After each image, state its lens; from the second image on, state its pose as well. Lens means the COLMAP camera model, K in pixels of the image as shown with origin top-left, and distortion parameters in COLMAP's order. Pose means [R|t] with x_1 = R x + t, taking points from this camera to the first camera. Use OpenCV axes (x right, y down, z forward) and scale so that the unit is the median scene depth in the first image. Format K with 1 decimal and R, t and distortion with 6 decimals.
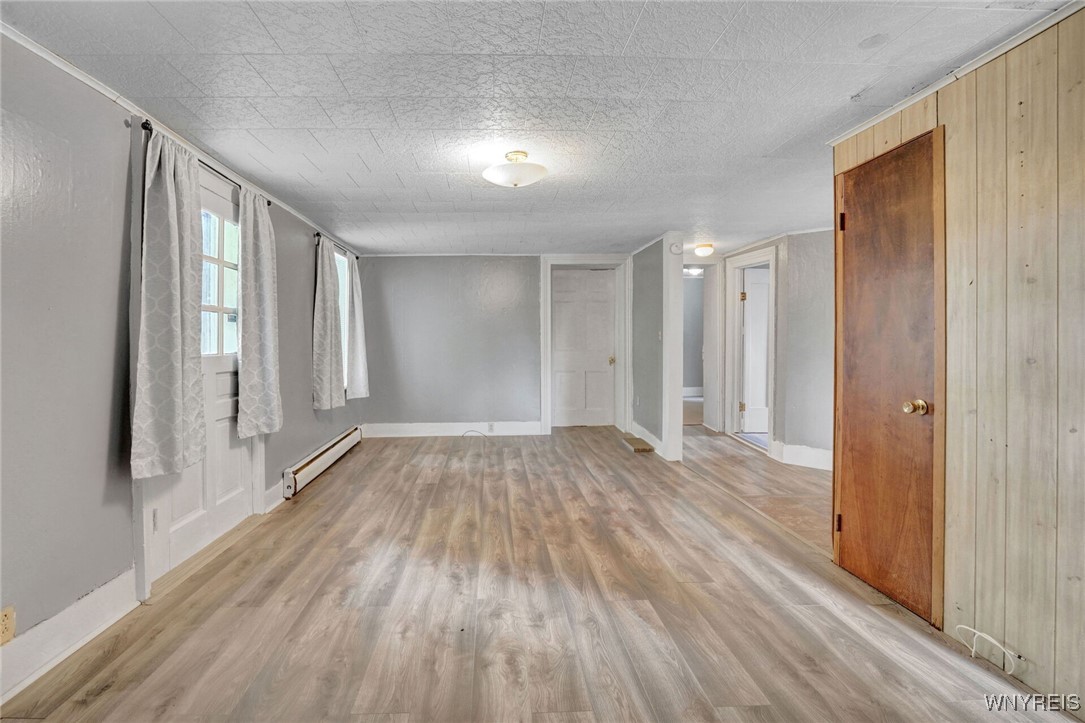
lens RADIAL K [[468.6, 0, 542.5], [0, 468.6, 361.5], [0, 0, 1]] dist [-0.024127, 0.000392]
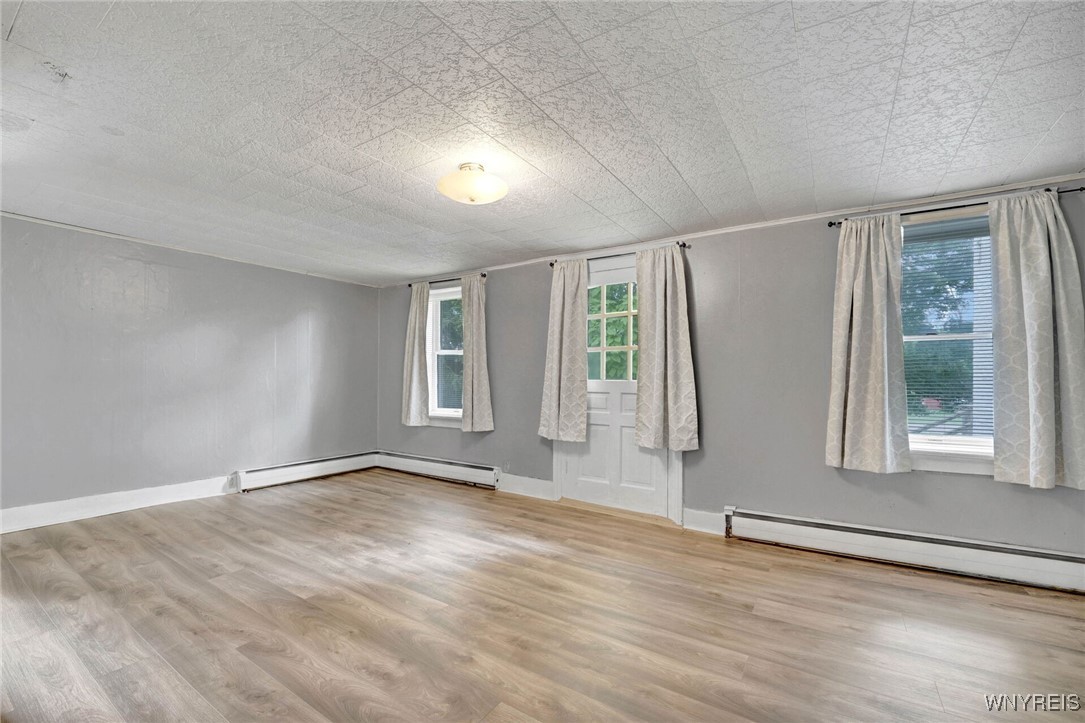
lens RADIAL K [[468.6, 0, 542.5], [0, 468.6, 361.5], [0, 0, 1]] dist [-0.024127, 0.000392]
pose [[-0.635054, -0.027199, -0.771989, 0.688387], [-0.037158, 0.999299, -0.004641, -0.073203], [0.771574, 0.025738, -0.635619, 1.991046]]
